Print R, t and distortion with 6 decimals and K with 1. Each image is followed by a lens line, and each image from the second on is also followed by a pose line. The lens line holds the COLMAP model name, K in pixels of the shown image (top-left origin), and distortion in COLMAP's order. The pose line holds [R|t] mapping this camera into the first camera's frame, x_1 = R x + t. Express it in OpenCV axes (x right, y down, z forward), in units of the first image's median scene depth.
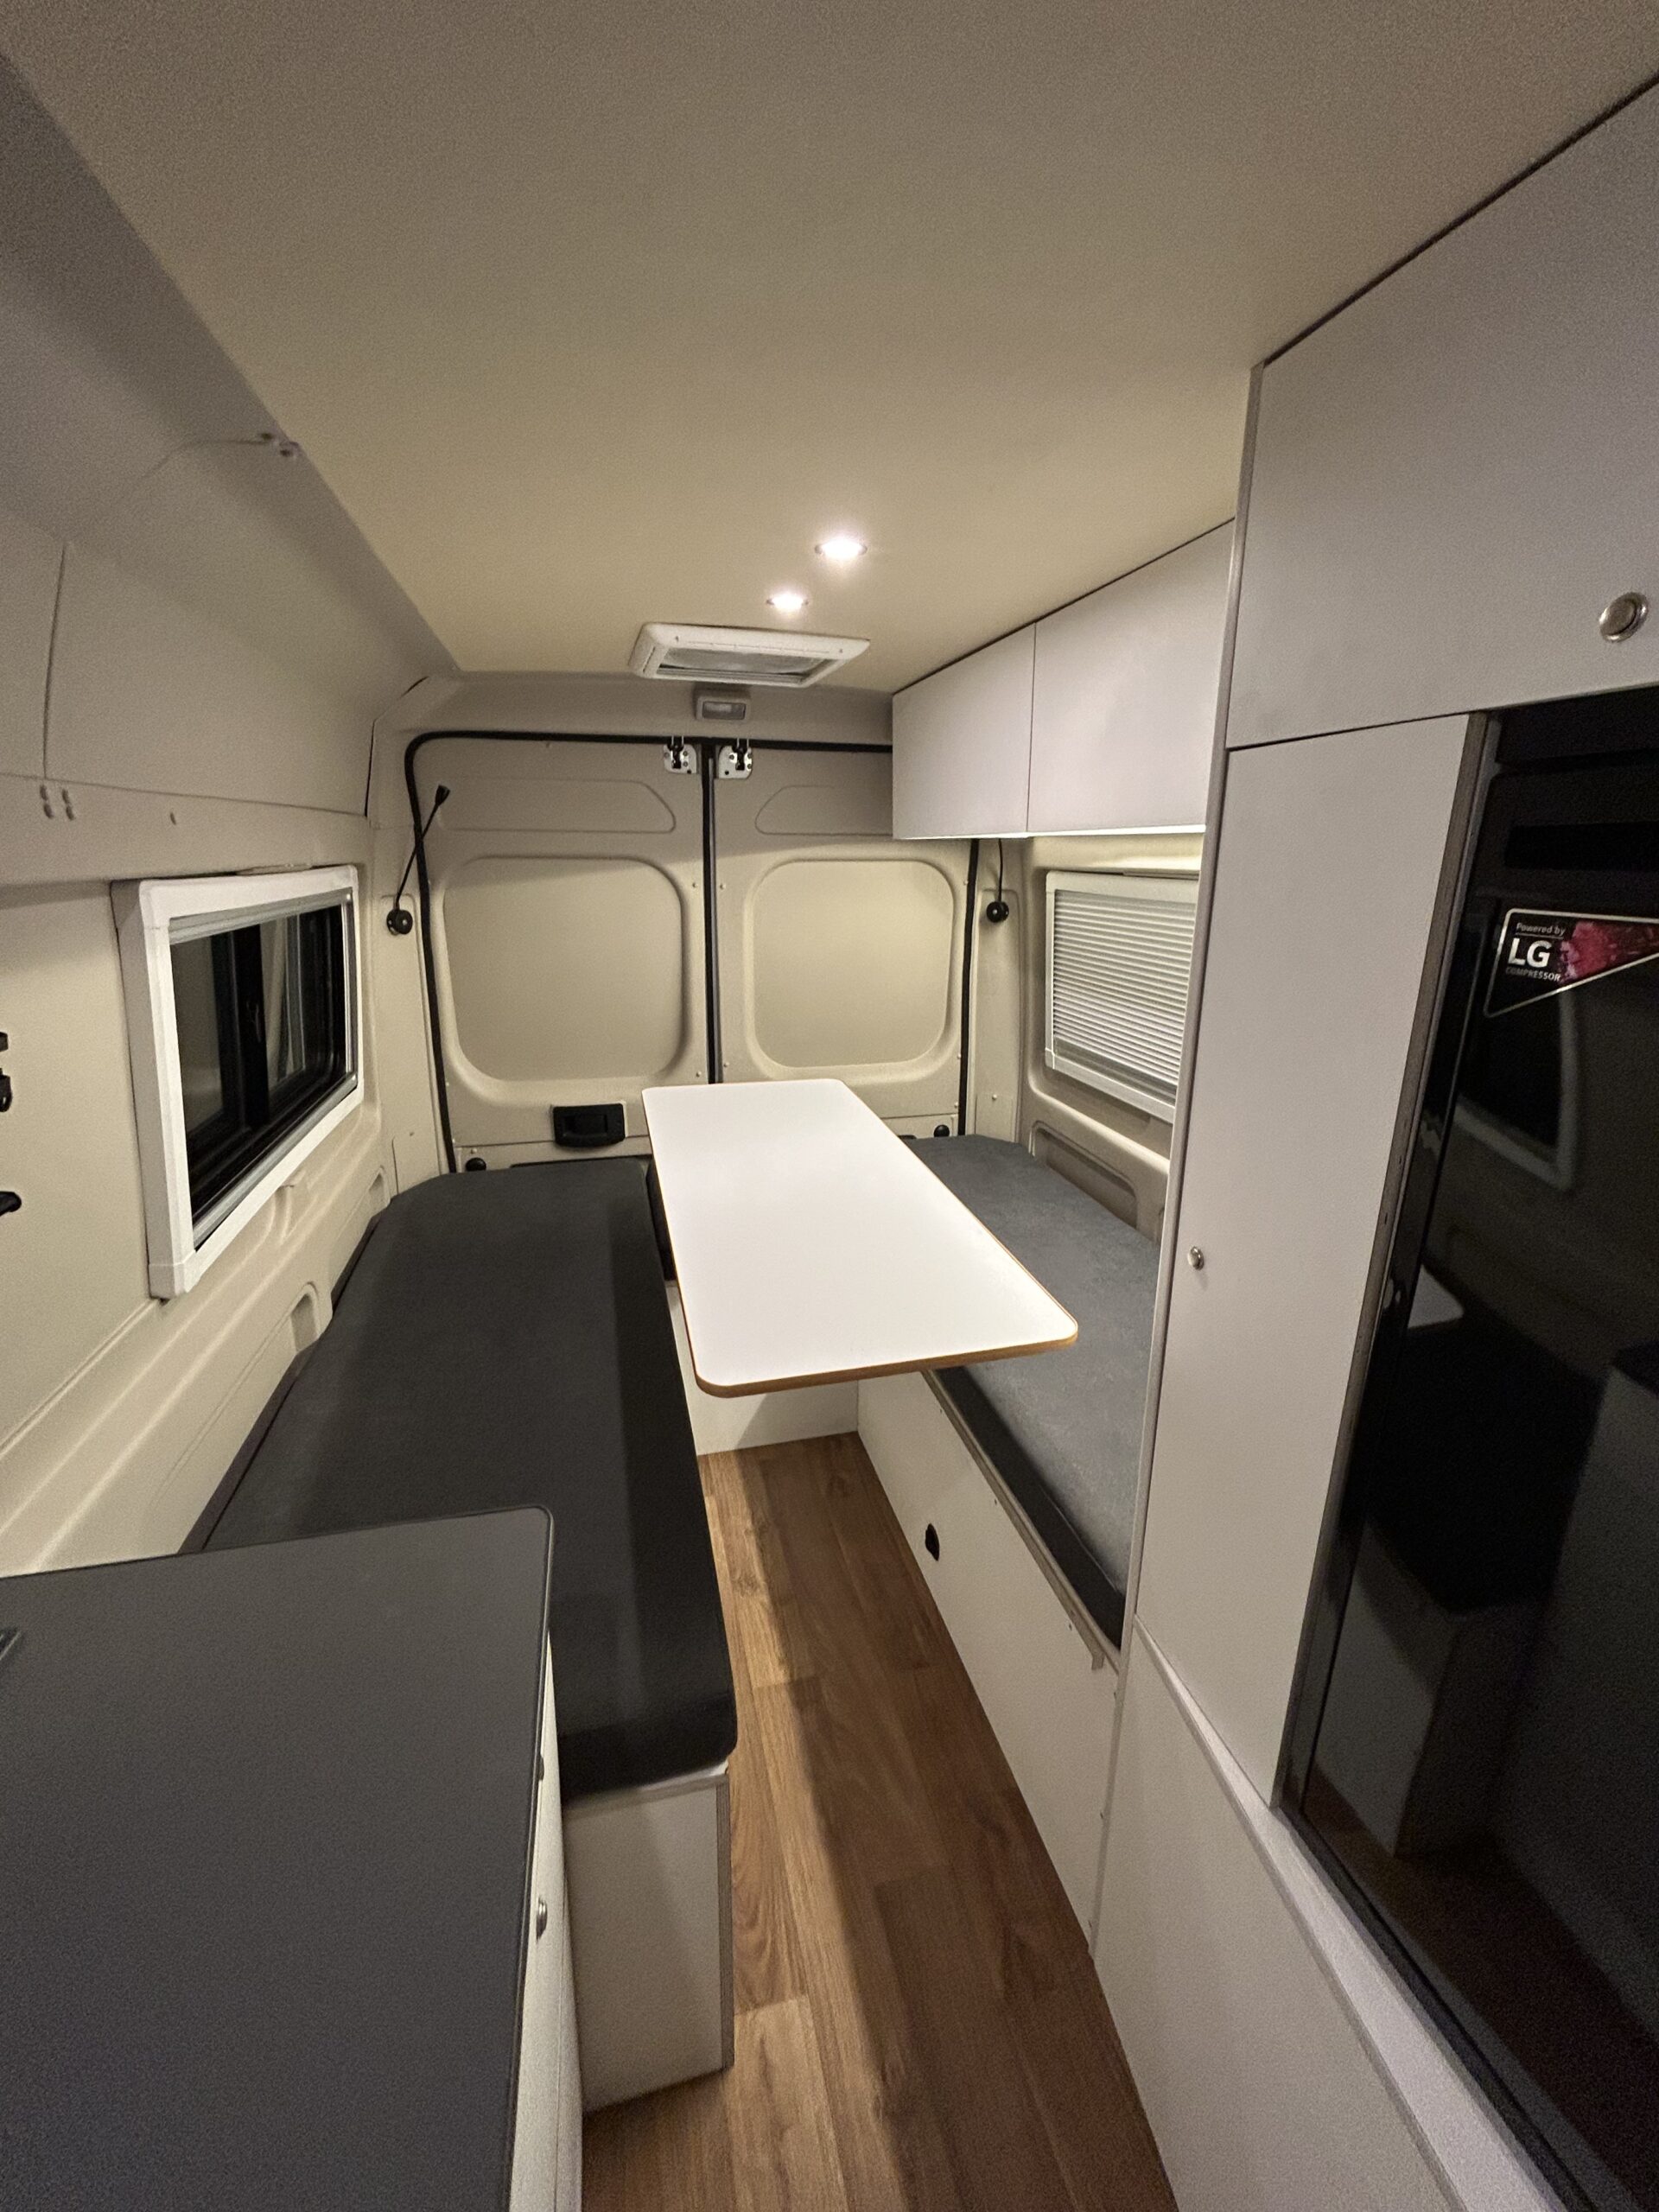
lens RADIAL K [[888.9, 0, 832.1], [0, 888.9, 1108.4], [0, 0, 1]] dist [-0.007064, 0.001348]
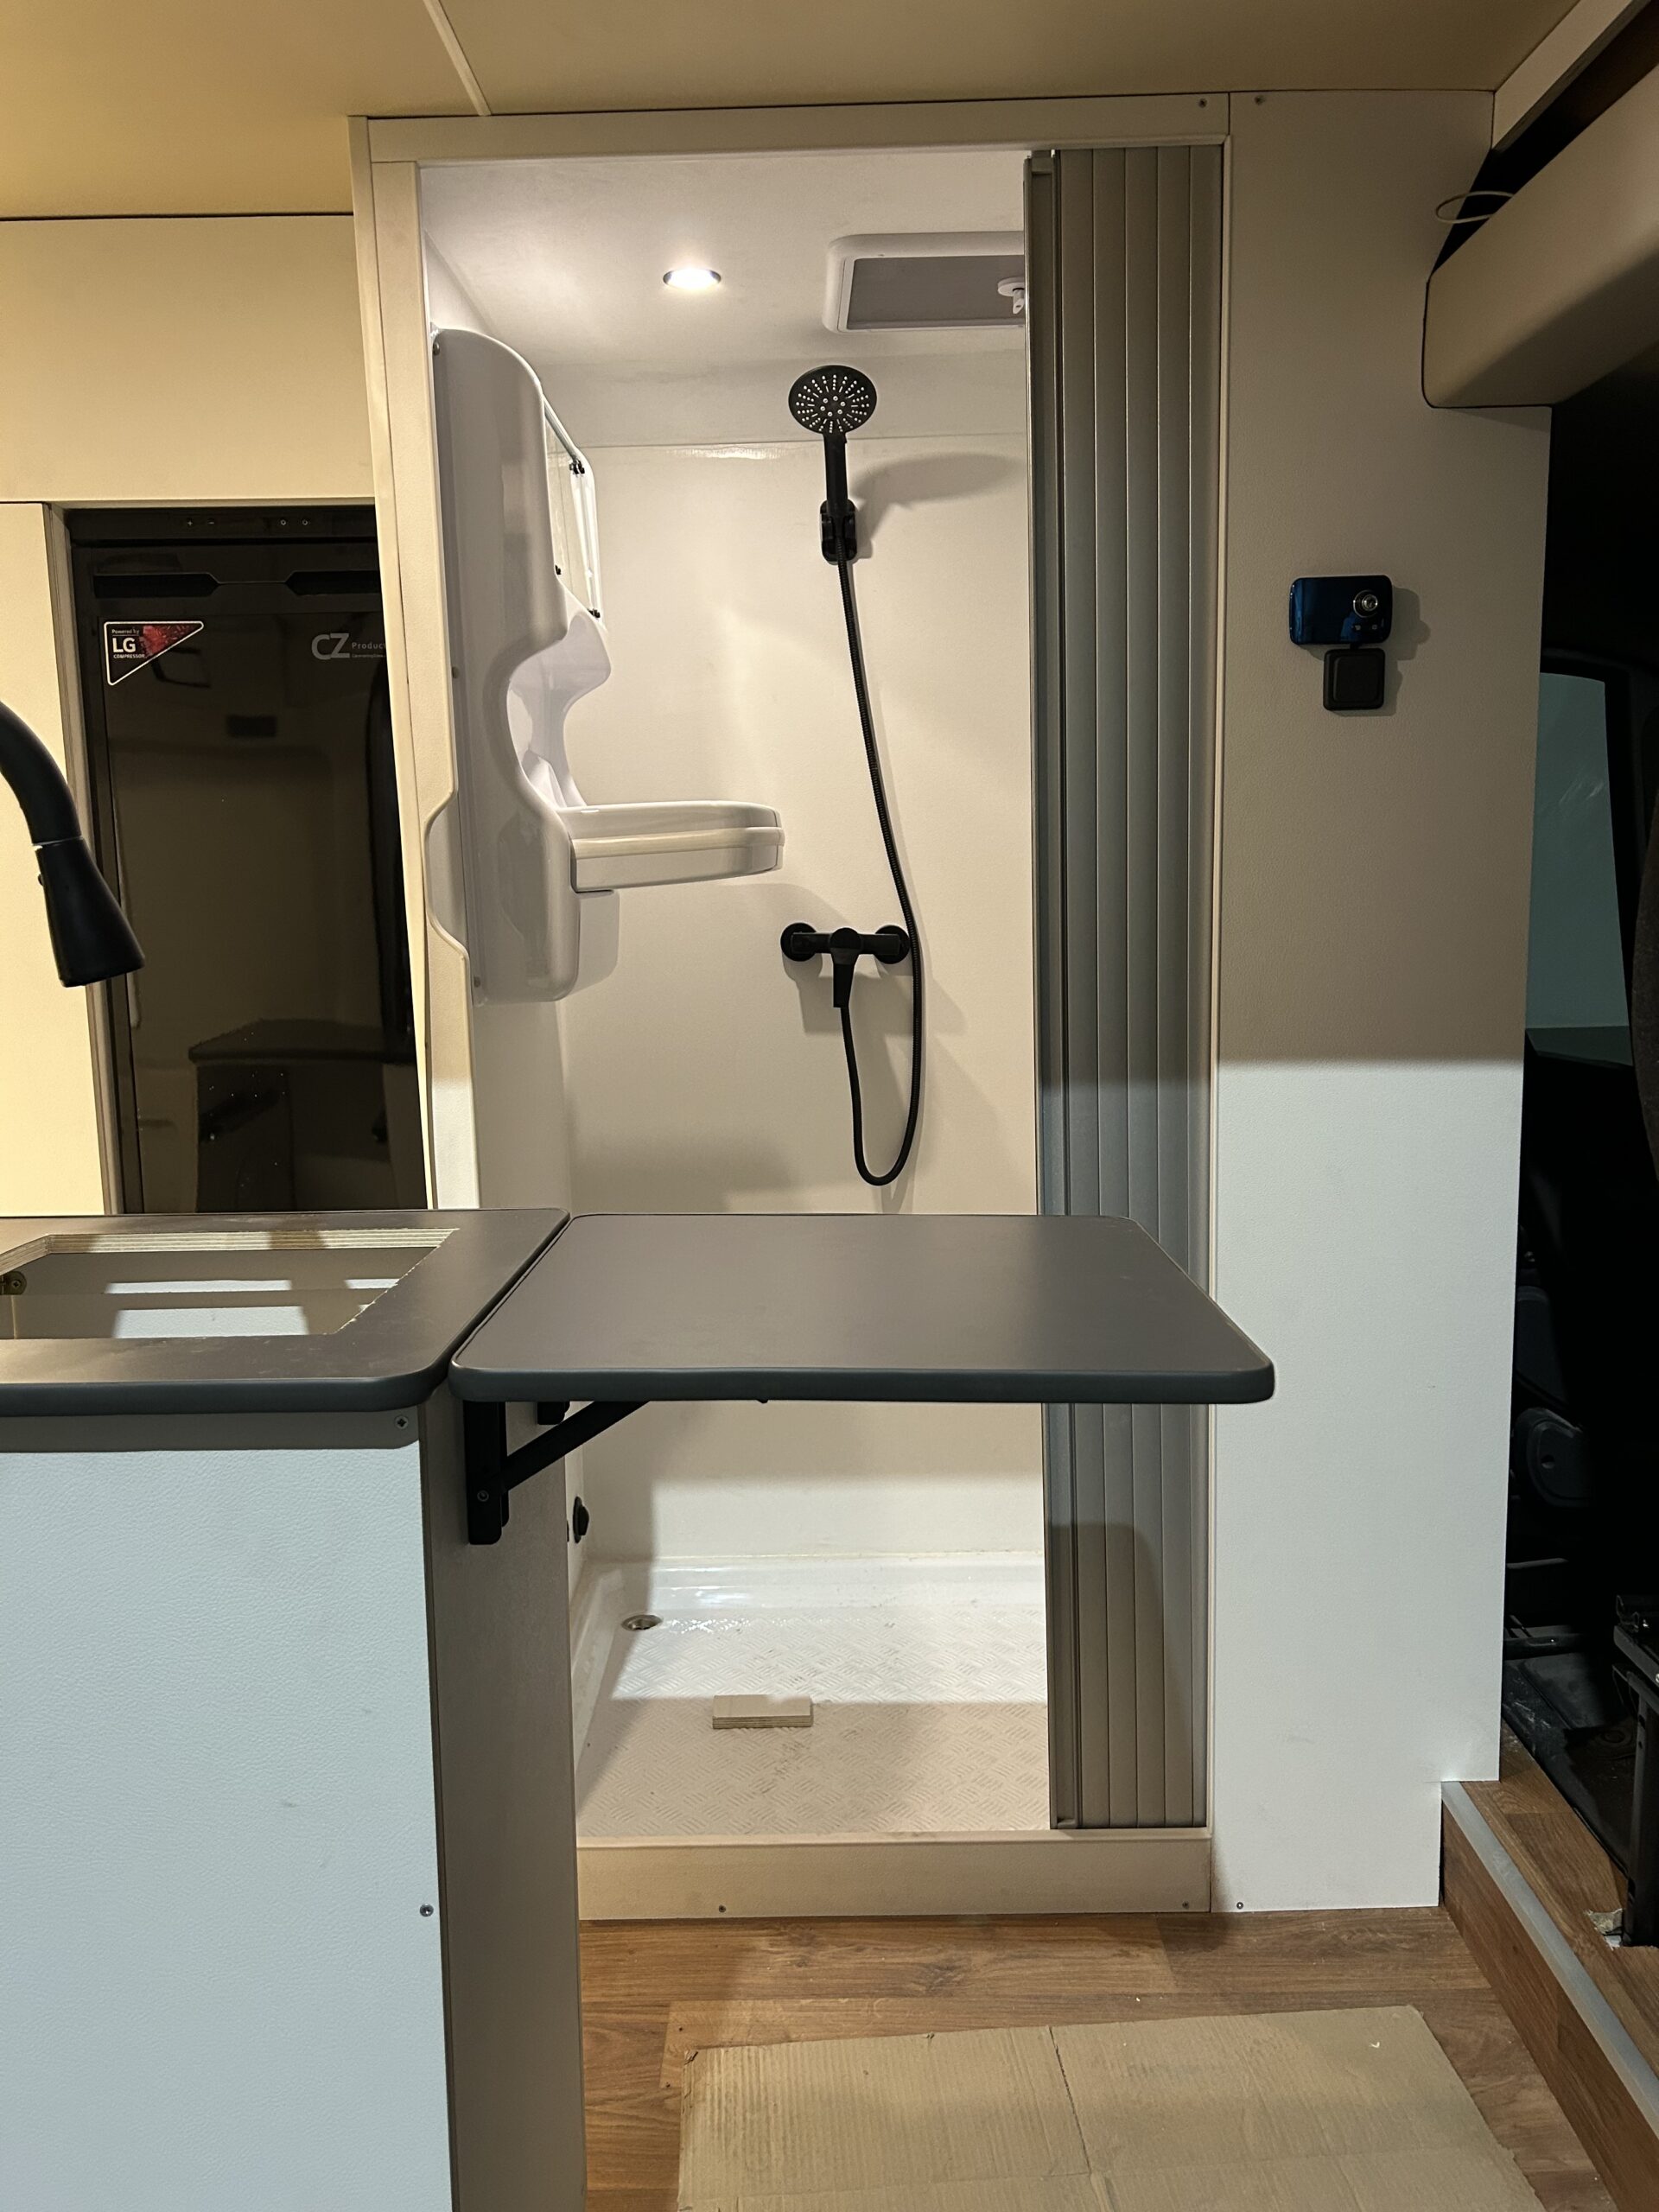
lens RADIAL K [[1657.1, 0, 827.6], [0, 1657.1, 1109.5], [0, 0, 1]] dist [0.049766, -0.052736]
pose [[0.251175, -0.153030, 0.955768, -0.556945], [0.290296, 0.953879, 0.076438, 0.219909], [-0.923385, 0.258256, 0.284014, -0.259640]]
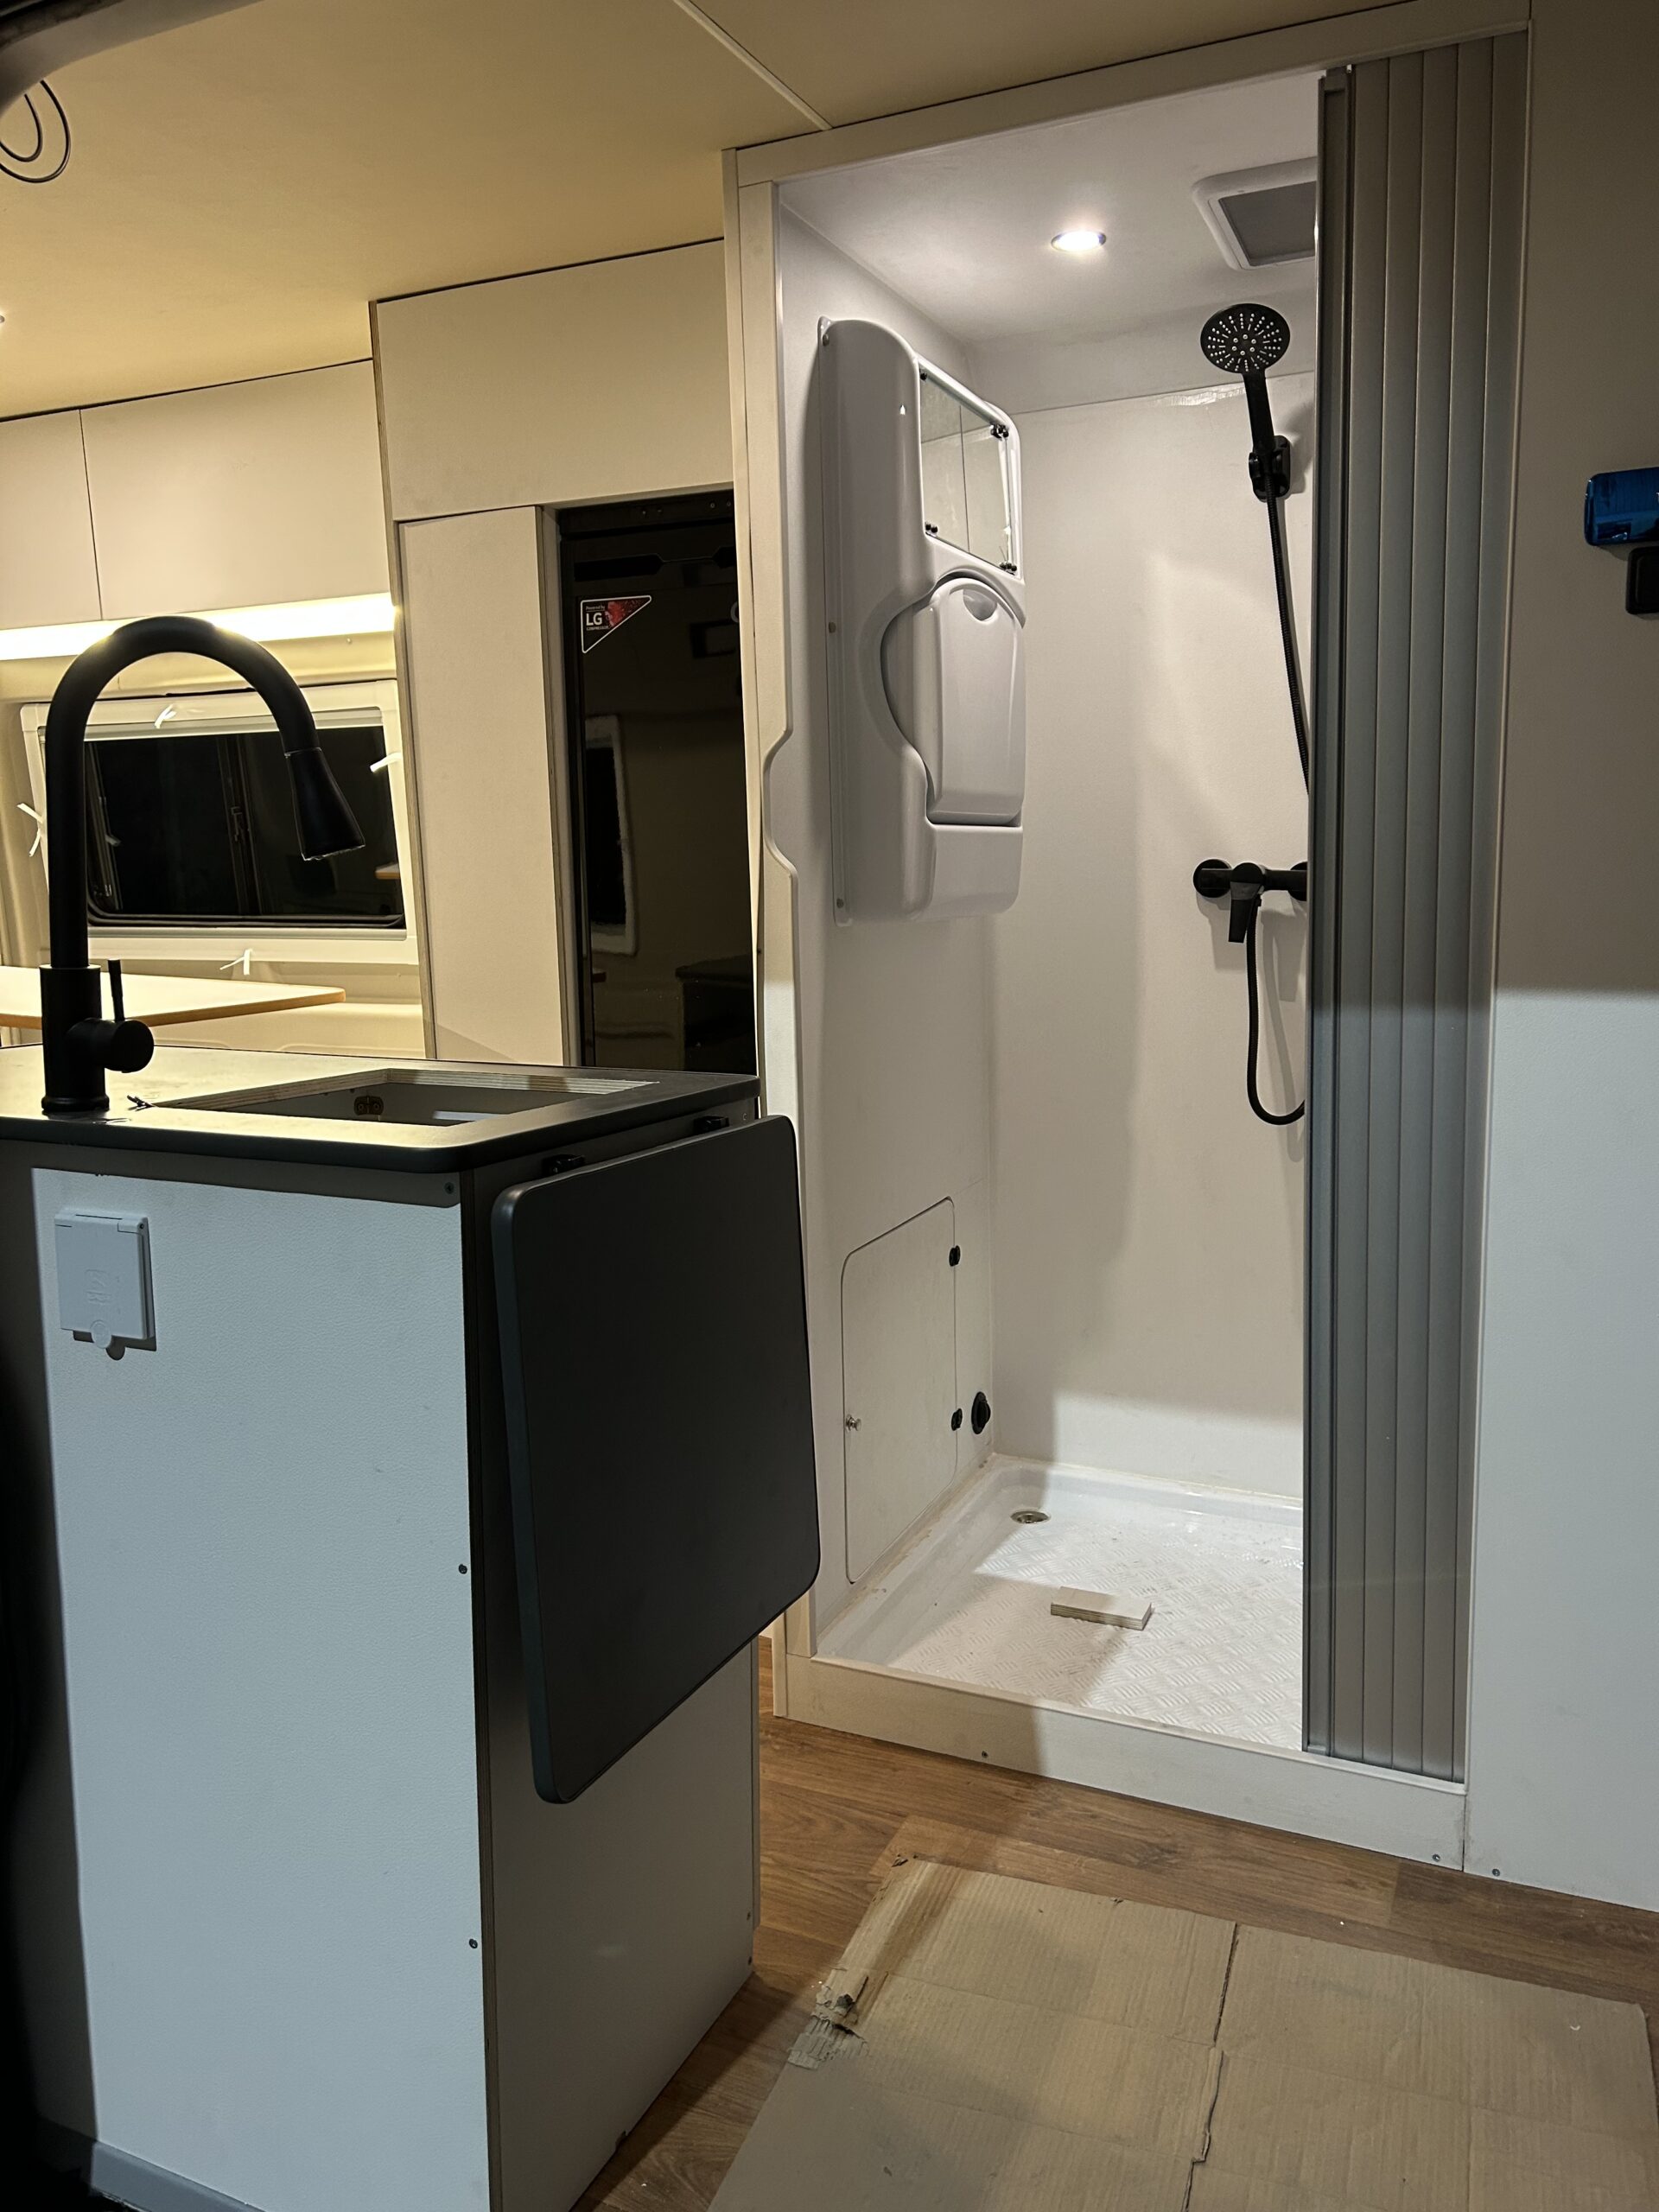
lens RADIAL K [[1657.1, 0, 837.7], [0, 1657.1, 1105.4], [0, 0, 1]] dist [0.049766, -0.052736]
pose [[0.623864, -0.135334, 0.769726, -0.534189], [0.238843, 0.970788, -0.022897, 0.307332], [-0.744142, 0.198129, 0.637964, -0.458621]]
